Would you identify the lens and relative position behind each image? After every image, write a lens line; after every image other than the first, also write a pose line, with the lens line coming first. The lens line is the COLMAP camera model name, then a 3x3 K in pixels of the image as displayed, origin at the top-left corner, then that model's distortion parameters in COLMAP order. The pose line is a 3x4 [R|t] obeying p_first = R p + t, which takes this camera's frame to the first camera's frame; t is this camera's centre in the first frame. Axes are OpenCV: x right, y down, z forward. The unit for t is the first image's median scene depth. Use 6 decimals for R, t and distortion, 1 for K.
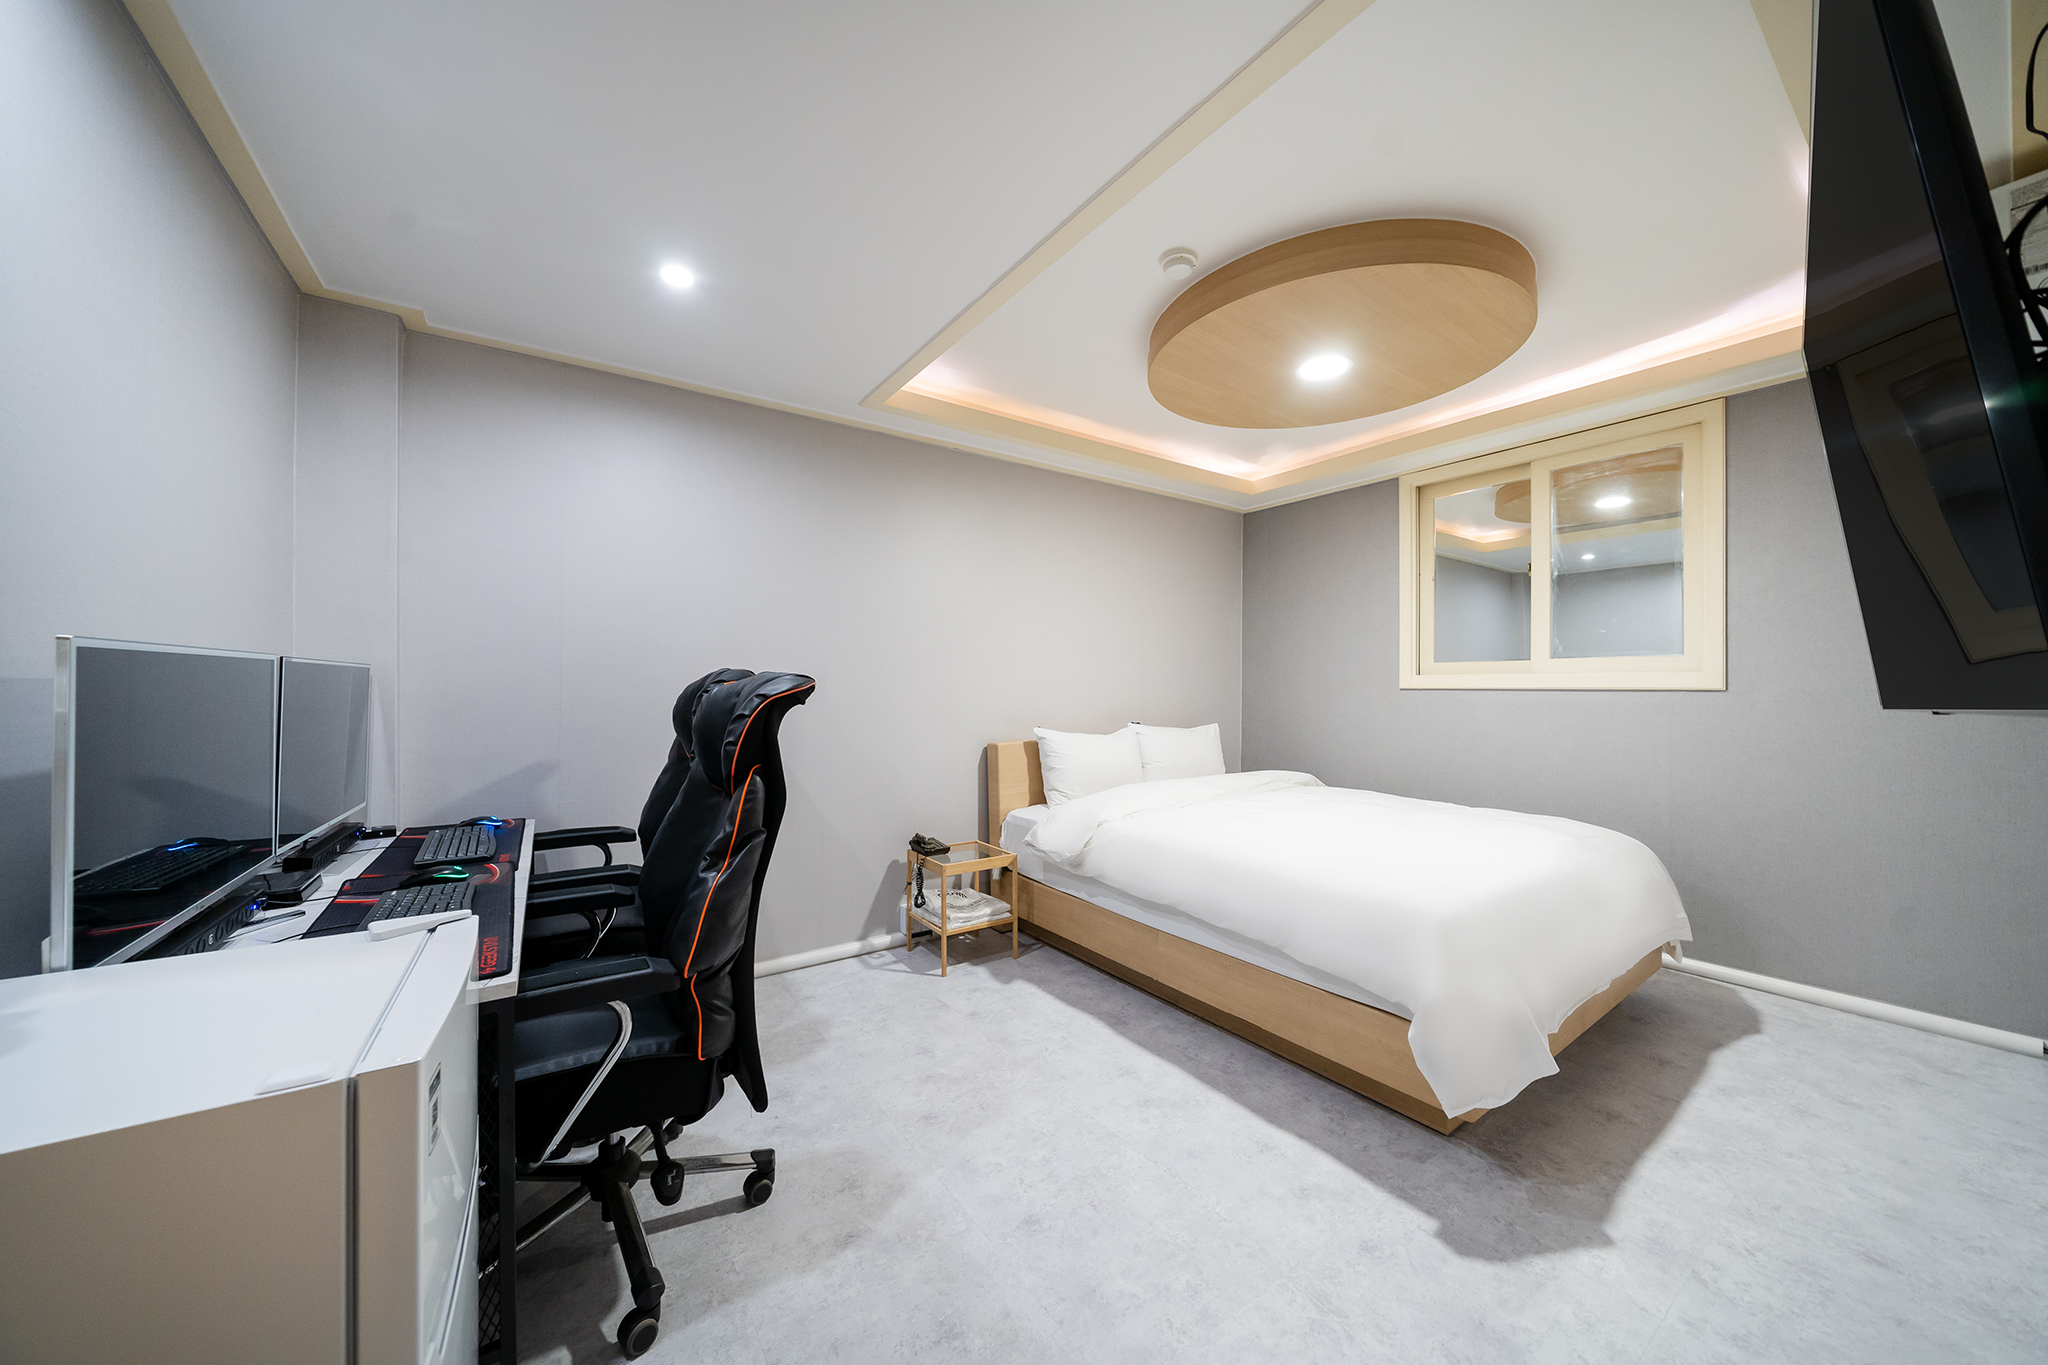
lens RADIAL K [[697.9, 0, 1018.1], [0, 697.9, 689.4], [0, 0, 1]] dist [-0.000285, -0.000051]
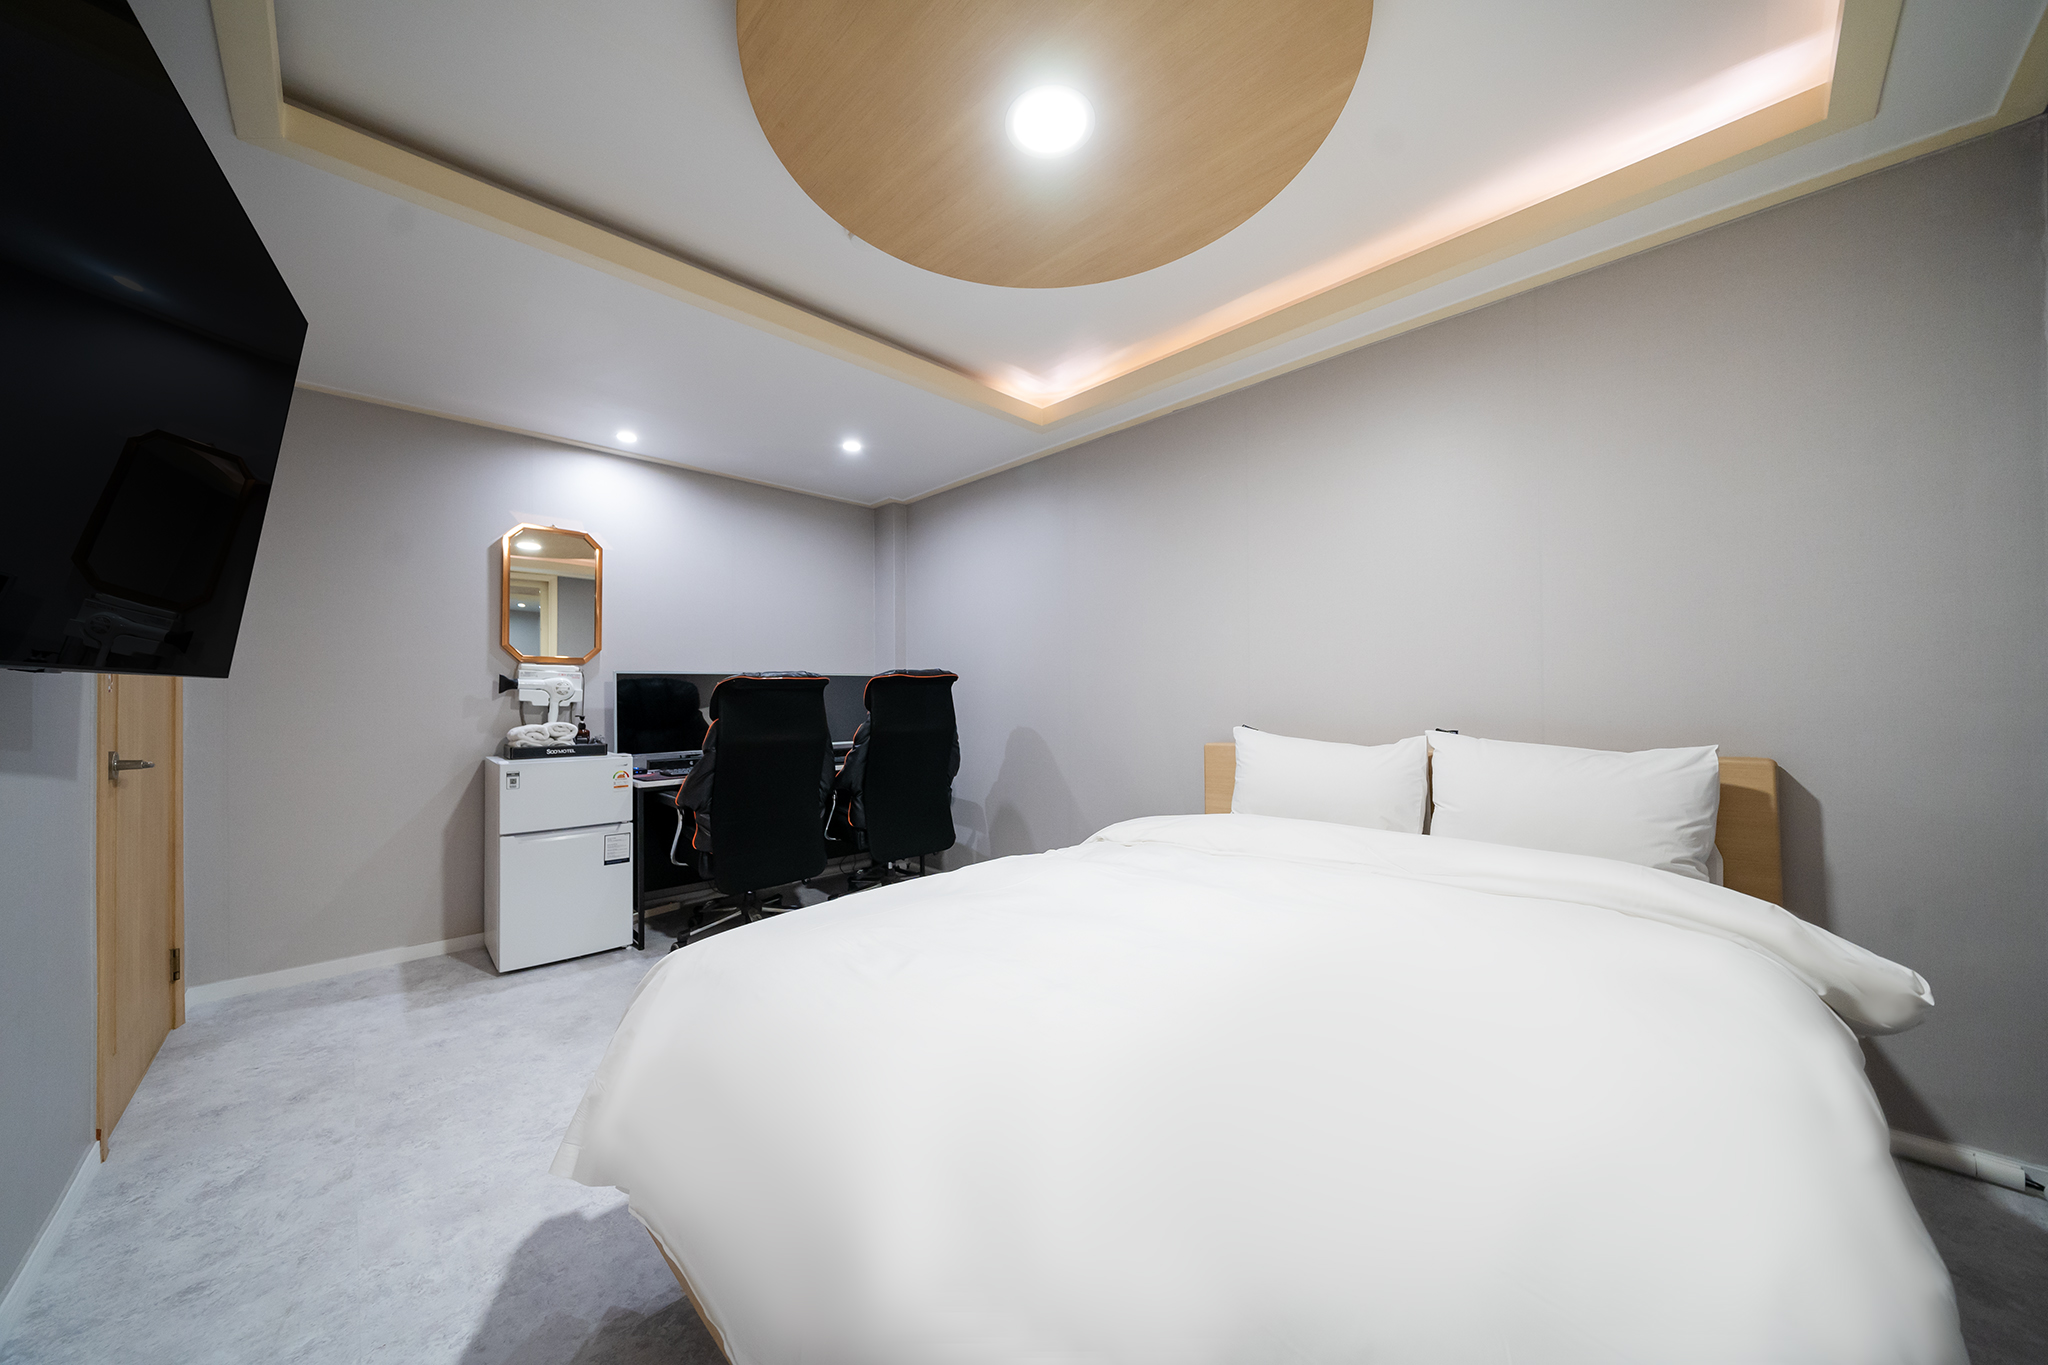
lens RADIAL K [[697.9, 0, 1018.1], [0, 697.9, 689.4], [0, 0, 1]] dist [-0.000285, -0.000051]
pose [[0.169422, -0.009750, -0.985495, 1.595940], [0.003630, 0.999950, -0.009269, 0.047119], [0.985537, -0.002007, 0.169449, 1.370628]]
